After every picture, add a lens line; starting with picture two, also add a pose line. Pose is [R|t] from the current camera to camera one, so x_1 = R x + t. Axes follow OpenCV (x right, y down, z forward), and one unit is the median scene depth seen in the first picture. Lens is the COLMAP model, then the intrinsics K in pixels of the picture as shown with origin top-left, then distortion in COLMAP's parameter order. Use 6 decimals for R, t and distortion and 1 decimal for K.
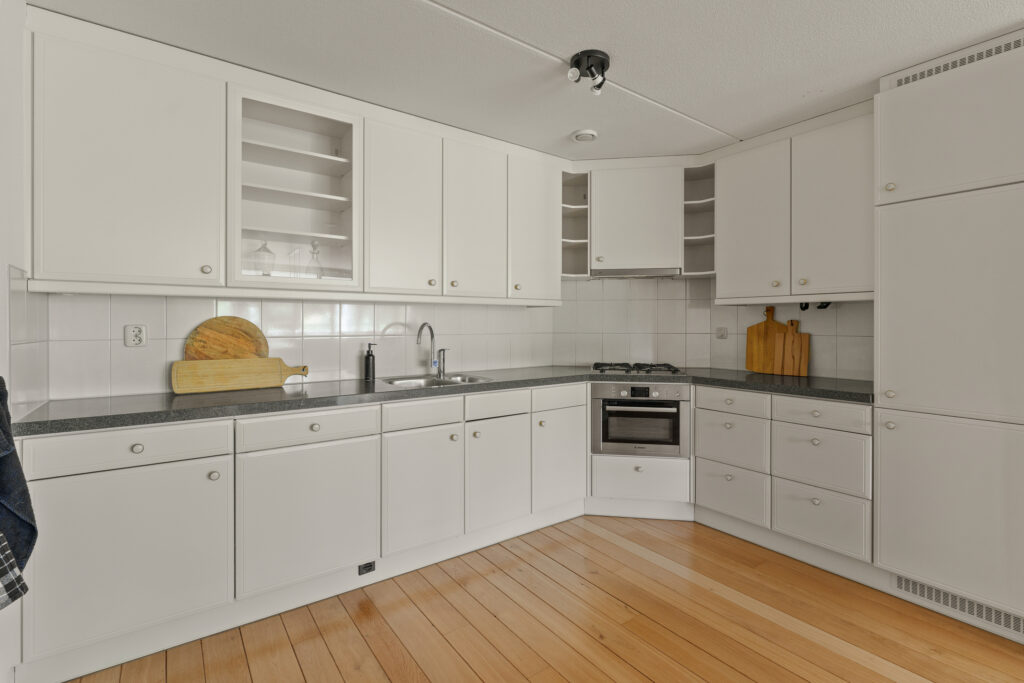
lens RADIAL K [[472.0, 0, 510.1], [0, 472.0, 319.5], [0, 0, 1]] dist [-0.002862, 0.000634]
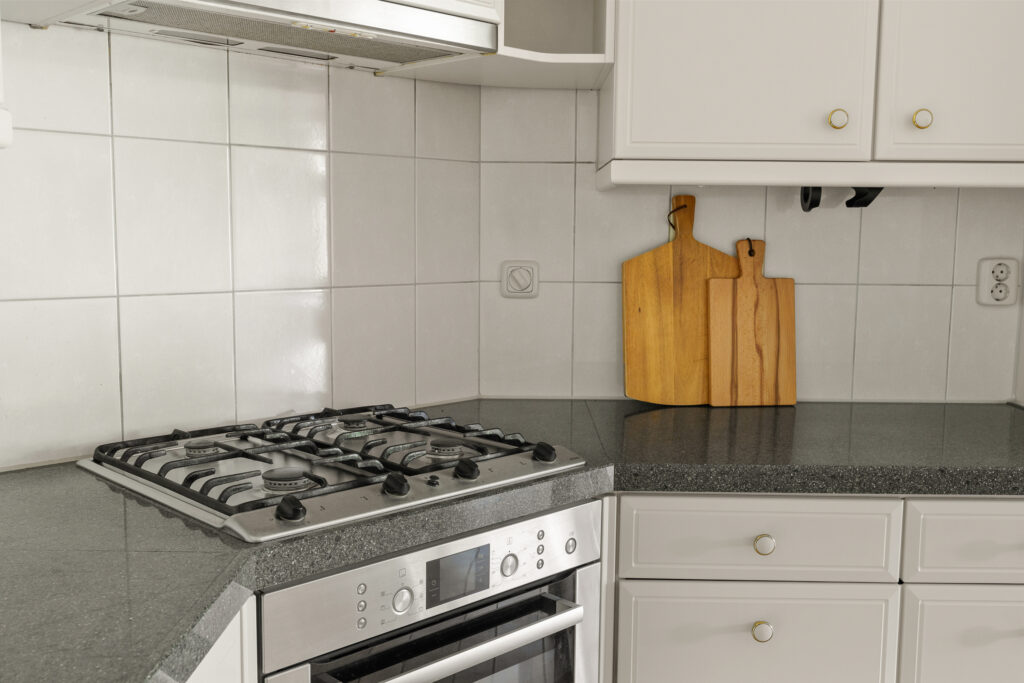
lens RADIAL K [[994.6, 0, 511.3], [0, 994.6, 343.8], [0, 0, 1]] dist [-0.024967, 0.000000]
pose [[0.601036, -0.088655, 0.794290, -0.063685], [-0.011085, 0.992808, 0.119200, -0.006552], [-0.799145, -0.080448, 0.595730, 0.736621]]
